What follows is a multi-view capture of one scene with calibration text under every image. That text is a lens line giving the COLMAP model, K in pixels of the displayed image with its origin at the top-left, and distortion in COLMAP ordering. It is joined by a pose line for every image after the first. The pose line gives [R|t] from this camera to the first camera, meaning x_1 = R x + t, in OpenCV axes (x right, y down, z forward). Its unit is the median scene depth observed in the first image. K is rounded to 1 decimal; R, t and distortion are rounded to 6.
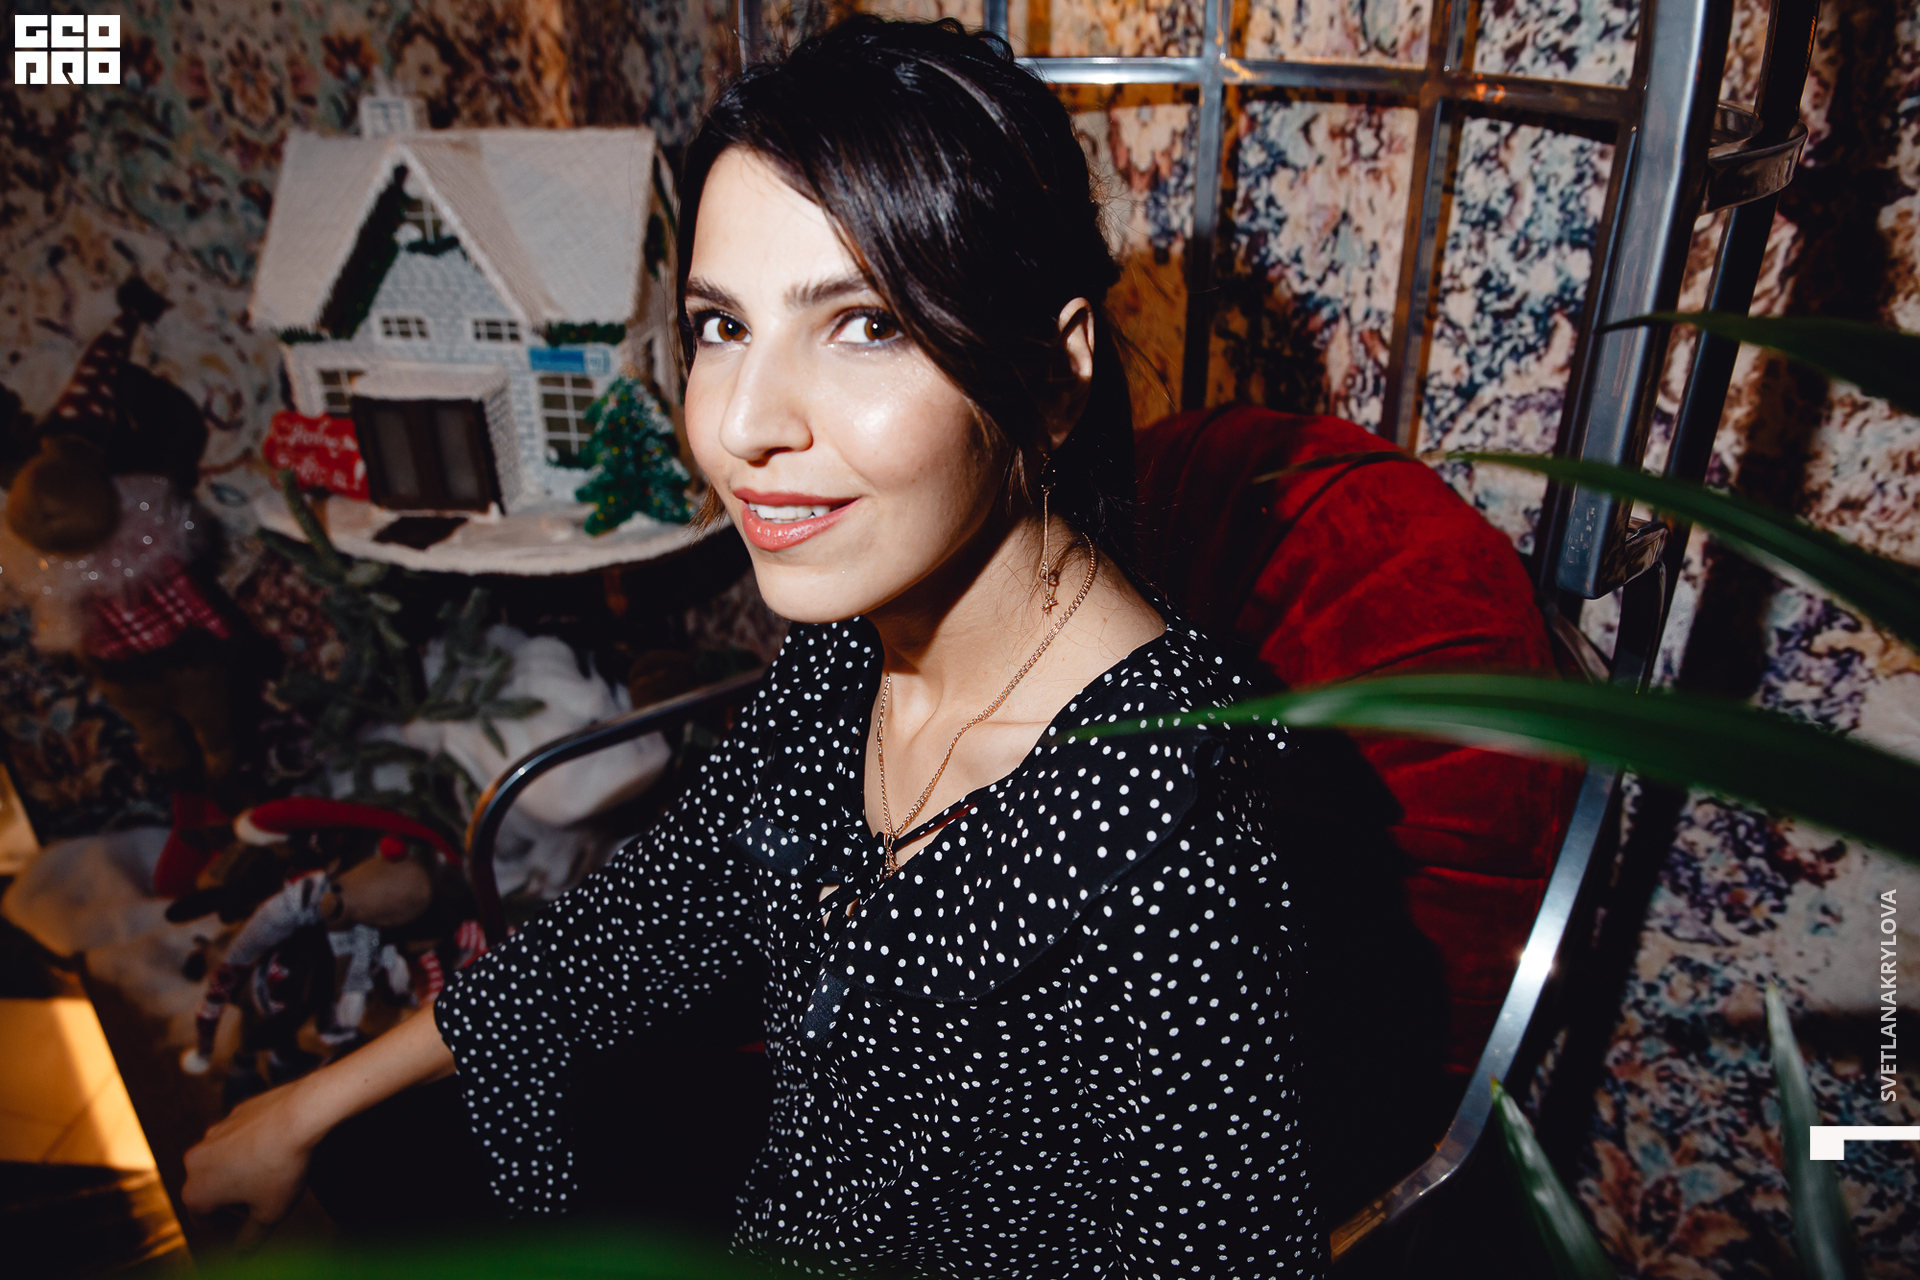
lens RADIAL K [[1303.3, 0, 963.3], [0, 1303.3, 639.4], [0, 0, 1]] dist [-0.028927, 0.025152]
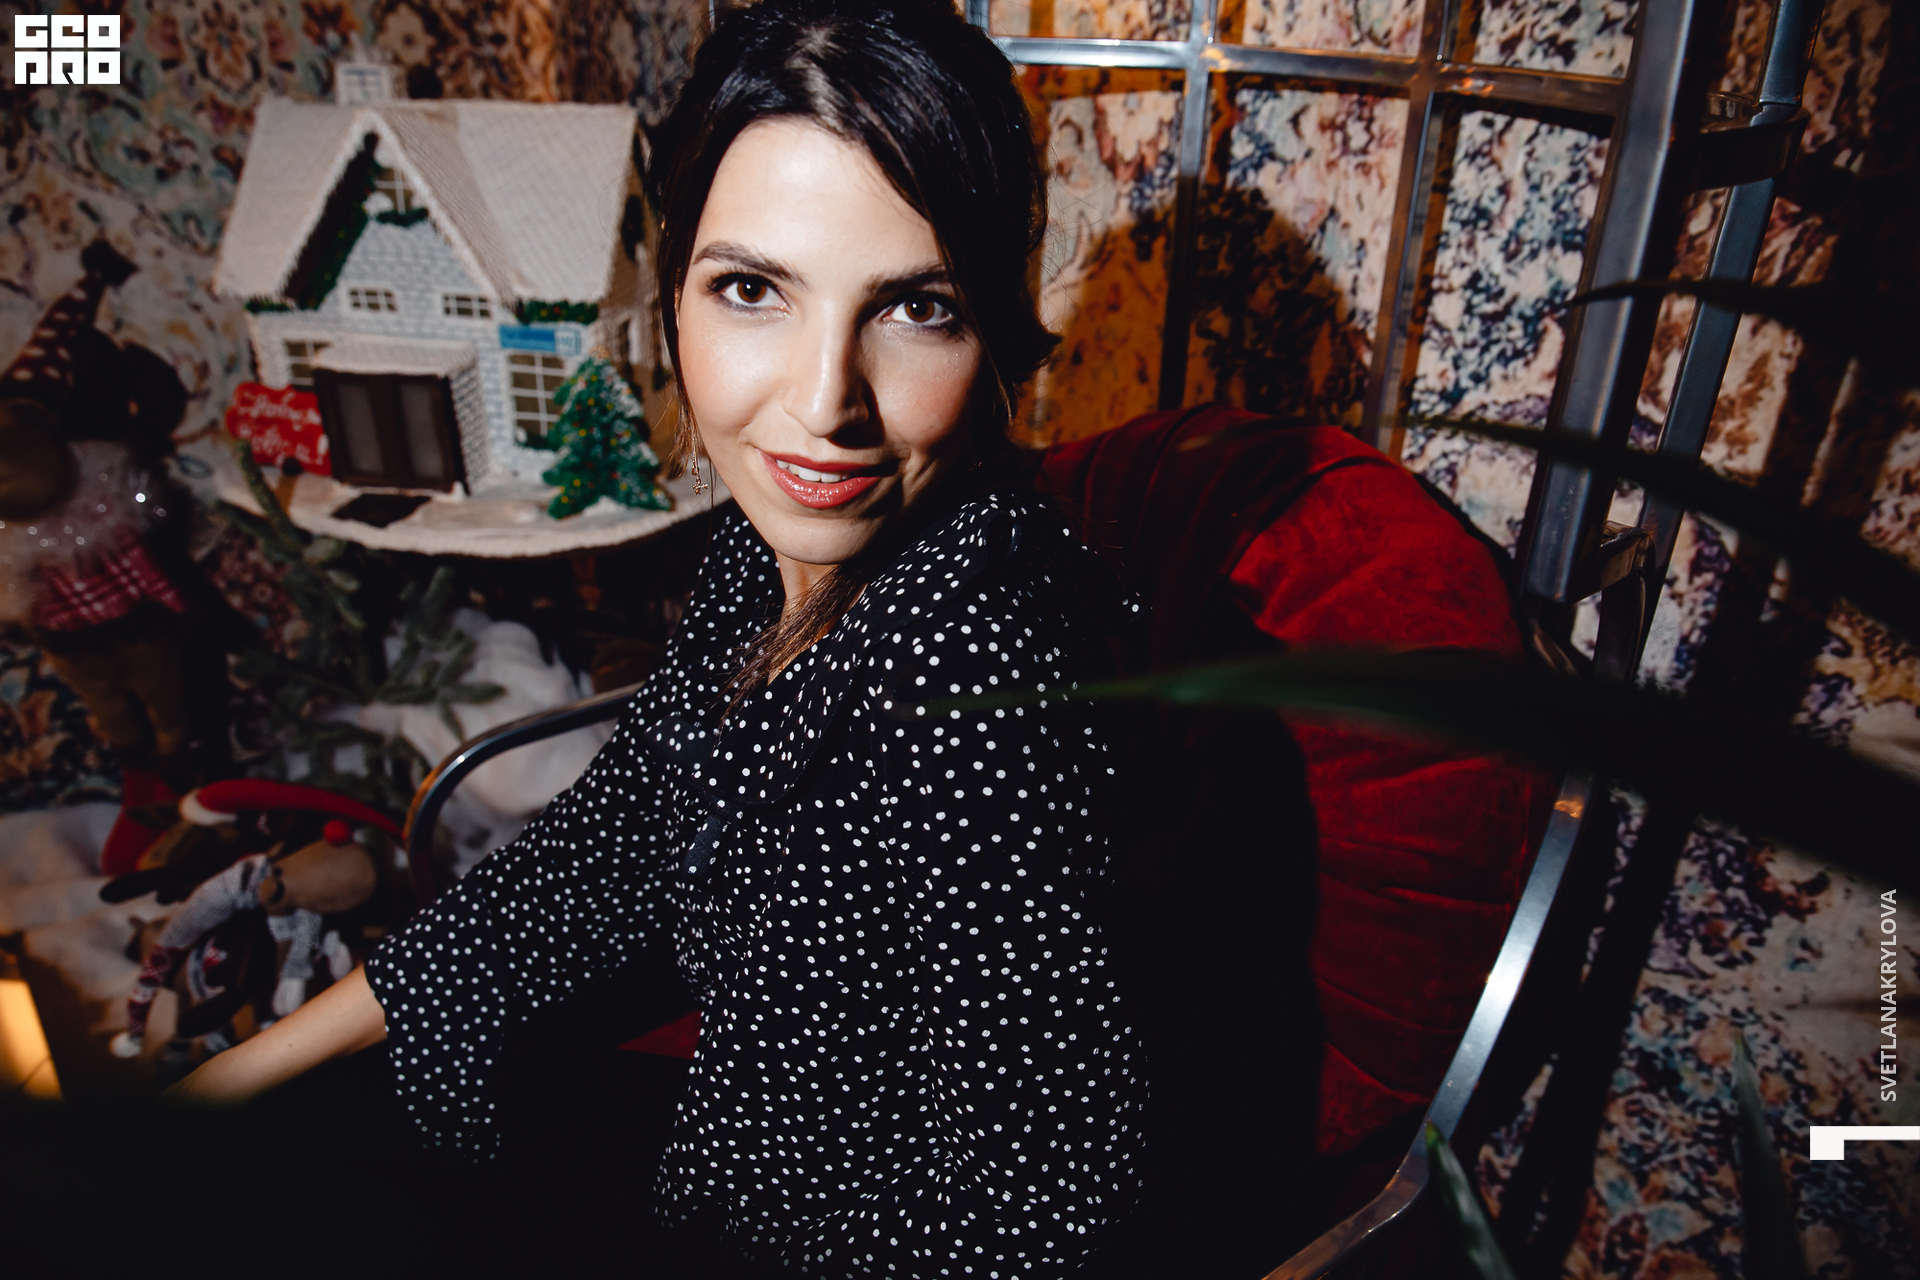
lens RADIAL K [[1303.3, 0, 960.7], [0, 1303.3, 639.4], [0, 0, 1]] dist [-0.028927, 0.025152]
pose [[0.999452, 0.032922, 0.003339, 0.018009], [-0.032913, 0.999454, -0.002837, 0.003389], [-0.003431, 0.002725, 0.999990, 0.025005]]
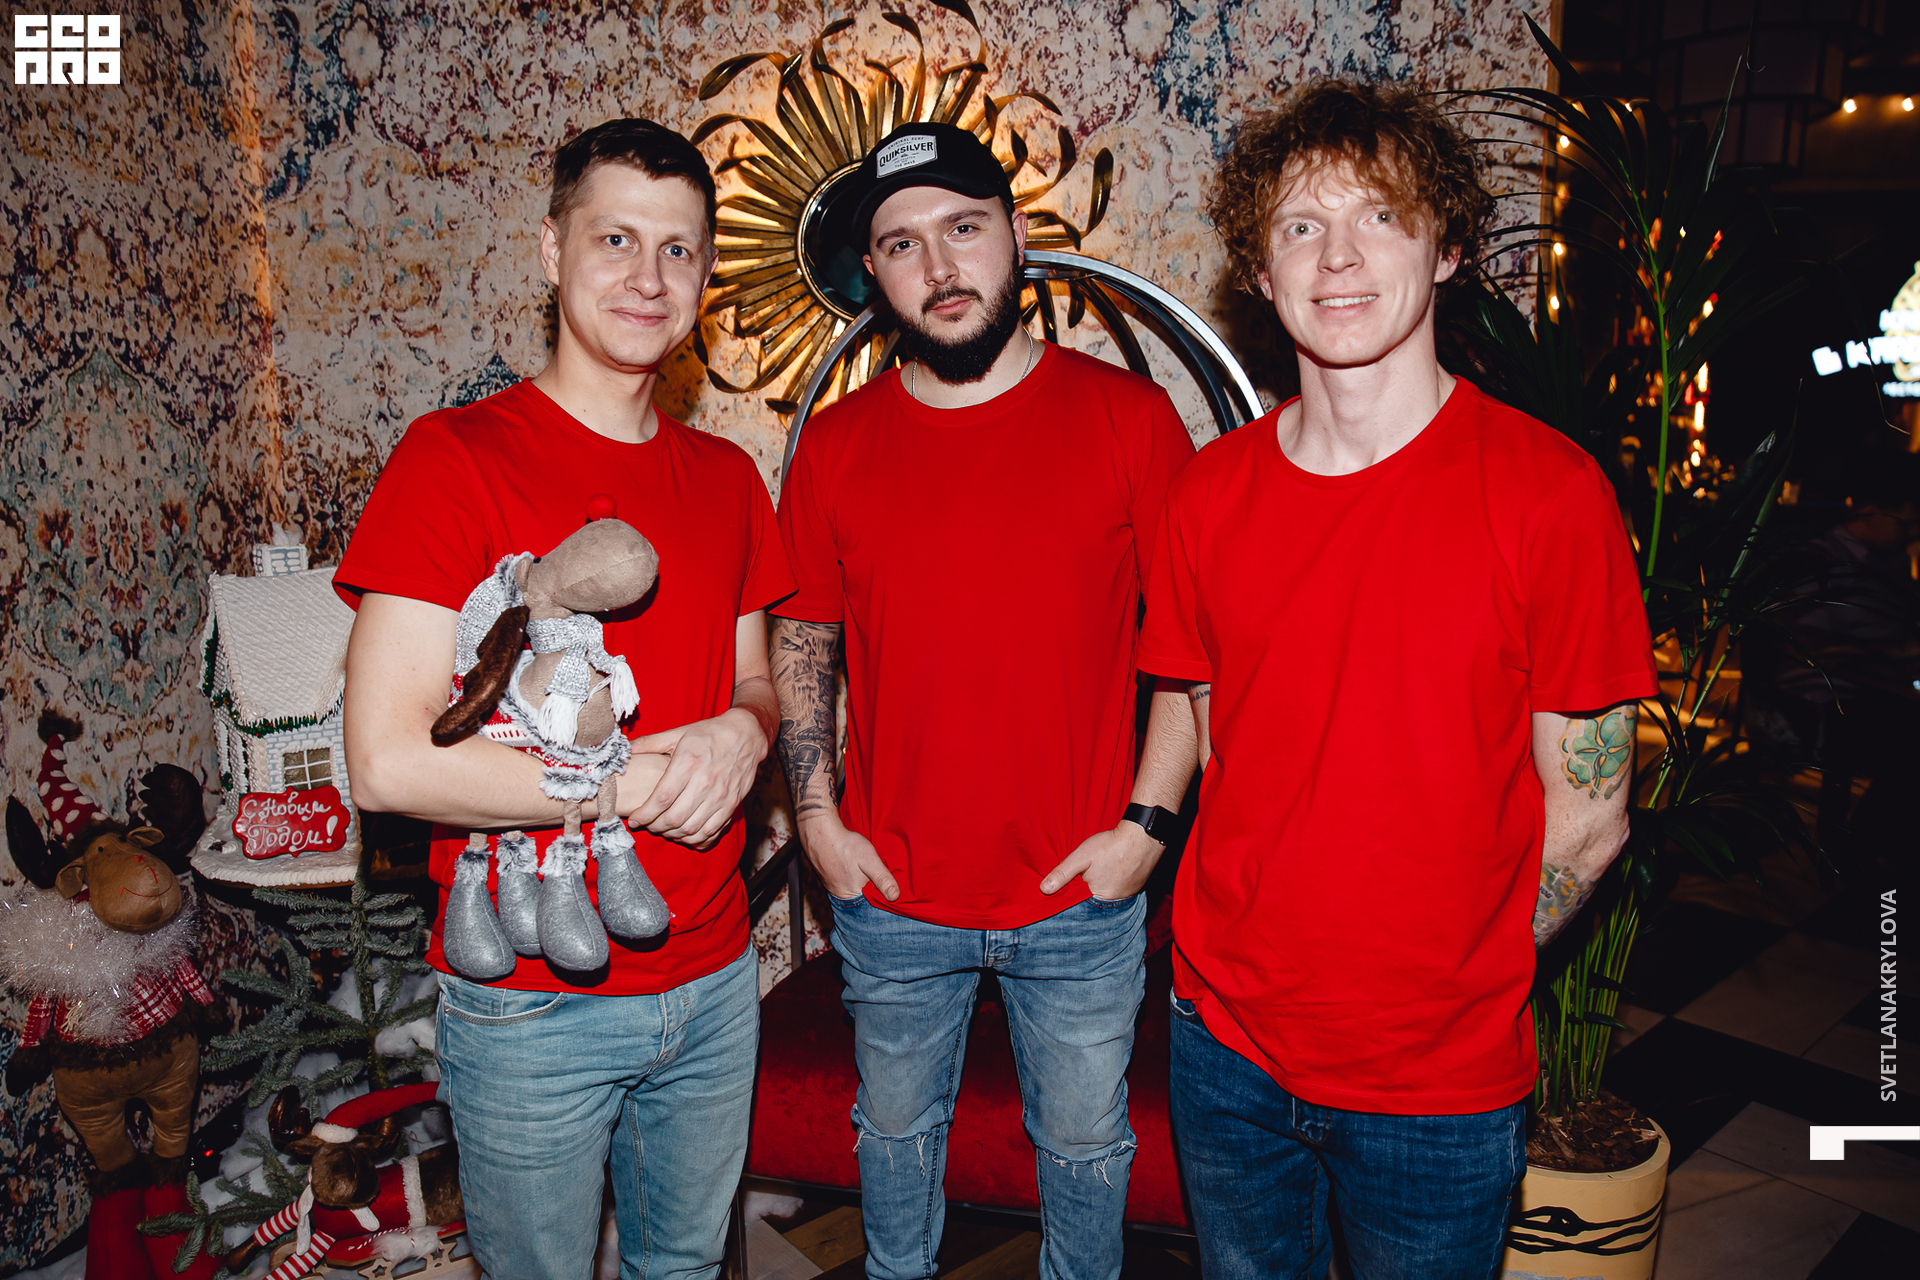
lens RADIAL K [[1303.3, 0, 961.4], [0, 1303.3, 643.3], [0, 0, 1]] dist [-0.028927, 0.025152]
pose [[0.754399, -0.112067, 0.646779, -0.864897], [0.296004, 0.937529, -0.182813, 0.117458], [-0.585887, 0.329363, 0.740443, -0.347656]]
